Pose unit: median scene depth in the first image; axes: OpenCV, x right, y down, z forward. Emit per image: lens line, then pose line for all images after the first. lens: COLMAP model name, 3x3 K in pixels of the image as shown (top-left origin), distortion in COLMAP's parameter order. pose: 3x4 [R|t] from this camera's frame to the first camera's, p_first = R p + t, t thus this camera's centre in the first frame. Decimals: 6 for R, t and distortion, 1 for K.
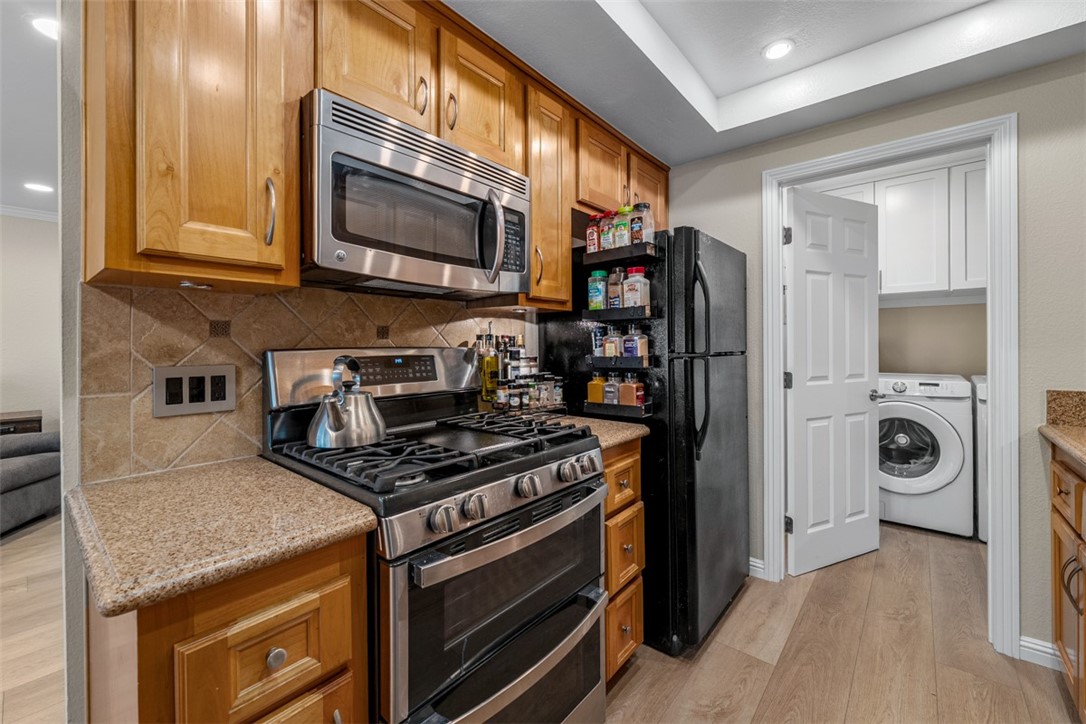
lens RADIAL K [[442.3, 0, 541.5], [0, 442.3, 347.5], [0, 0, 1]] dist [0.000733, 0.000081]
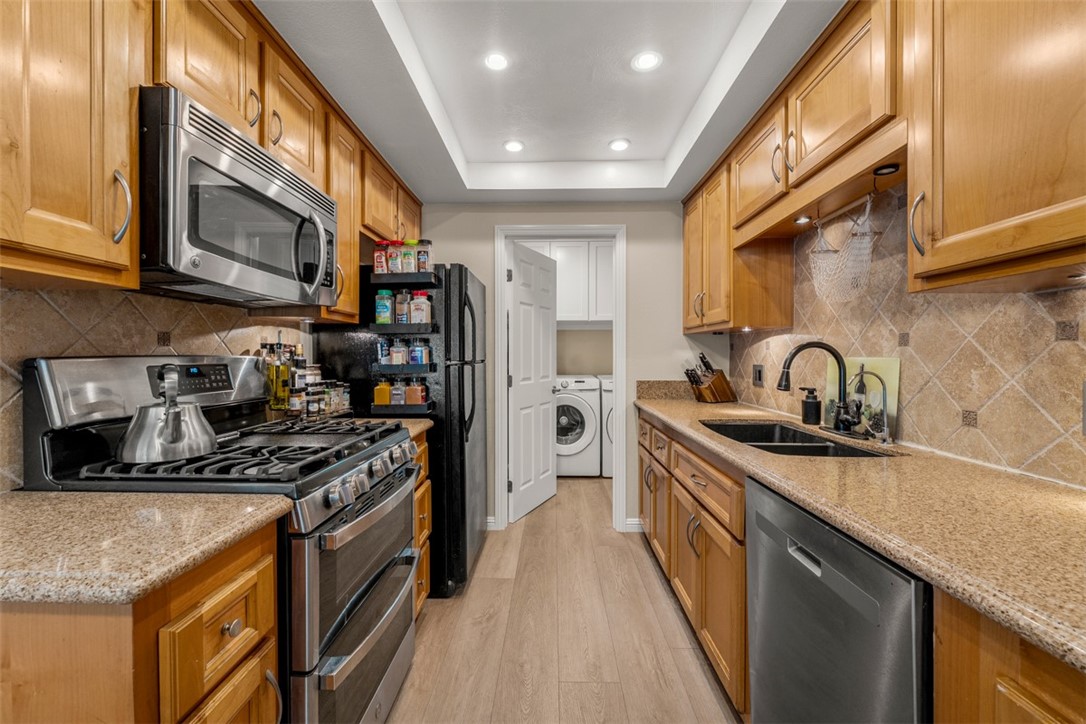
lens RADIAL K [[433.9, 0, 543.0], [0, 433.9, 362.0], [0, 0, 1]] dist [0.000265, -0.000018]
pose [[0.777704, -0.005017, 0.628611, -0.280299], [-0.000721, 0.999960, 0.008873, 0.003833], [-0.628631, -0.007354, 0.777669, -0.147147]]
